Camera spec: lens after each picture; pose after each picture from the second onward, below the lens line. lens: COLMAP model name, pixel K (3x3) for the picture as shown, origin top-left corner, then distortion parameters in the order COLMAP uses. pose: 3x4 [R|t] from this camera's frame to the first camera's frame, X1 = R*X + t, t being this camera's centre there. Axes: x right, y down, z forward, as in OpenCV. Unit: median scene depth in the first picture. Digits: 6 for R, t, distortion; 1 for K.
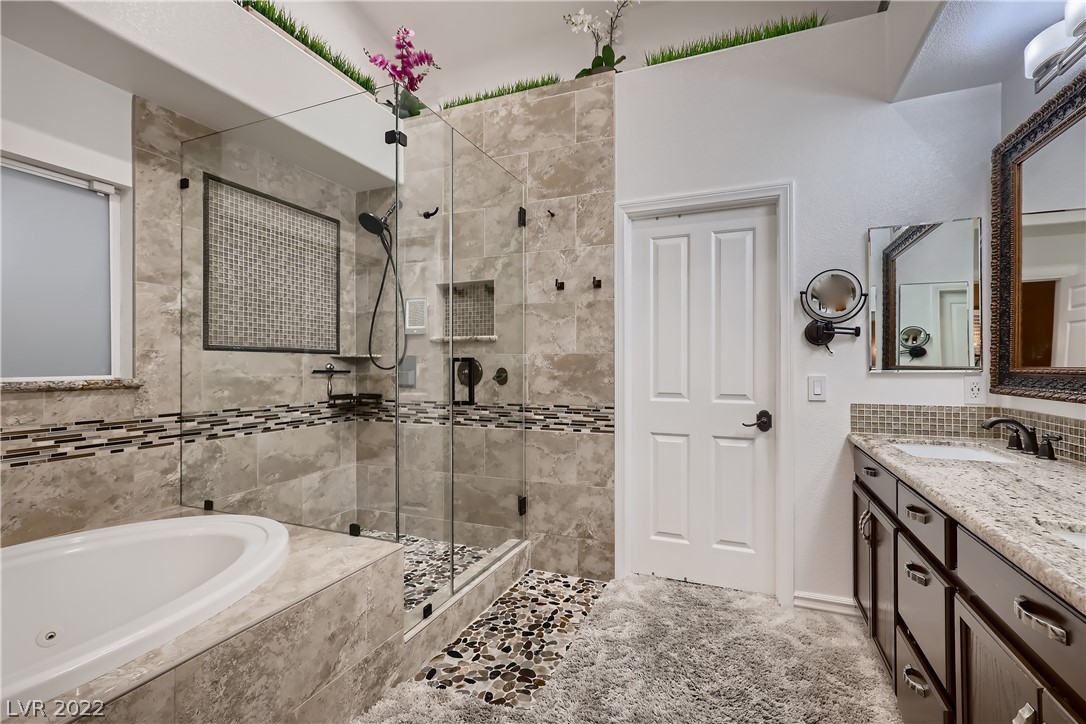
lens RADIAL K [[494.5, 0, 536.2], [0, 494.5, 363.8], [0, 0, 1]] dist [-0.002167, 0.003750]
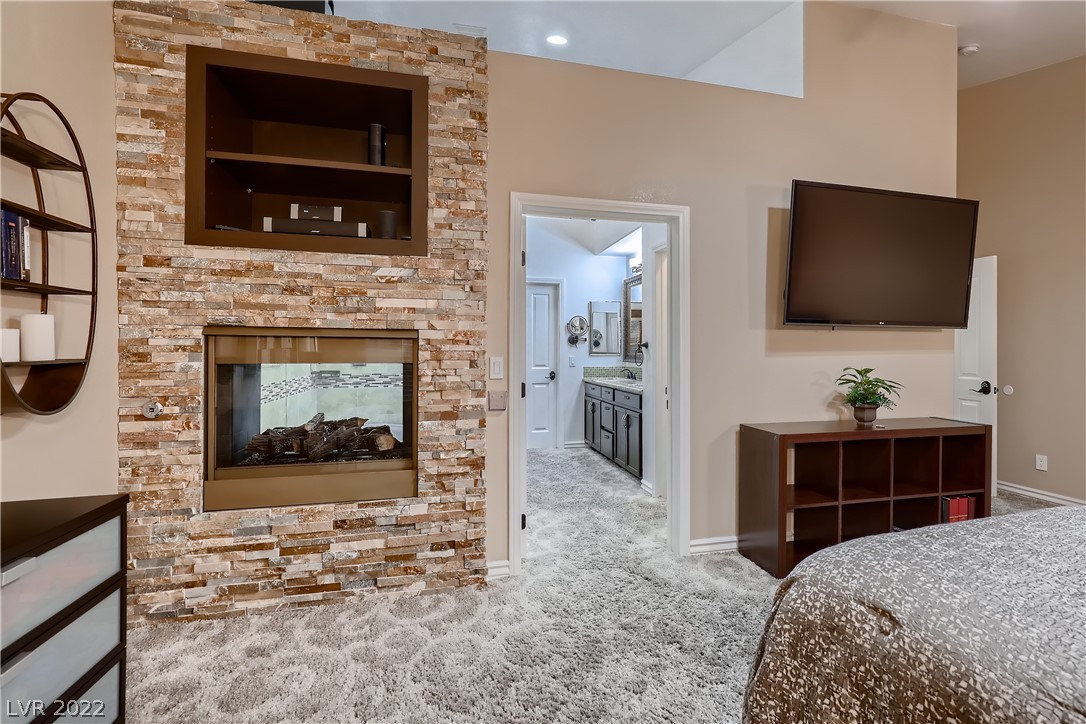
lens RADIAL K [[494.5, 0, 545.2], [0, 494.5, 357.4], [0, 0, 1]] dist [-0.002167, 0.003750]
pose [[0.839023, -0.010090, 0.544002, -0.940133], [-0.001408, 0.999784, 0.020717, -0.024299], [-0.544094, -0.018148, 0.838828, -1.069872]]
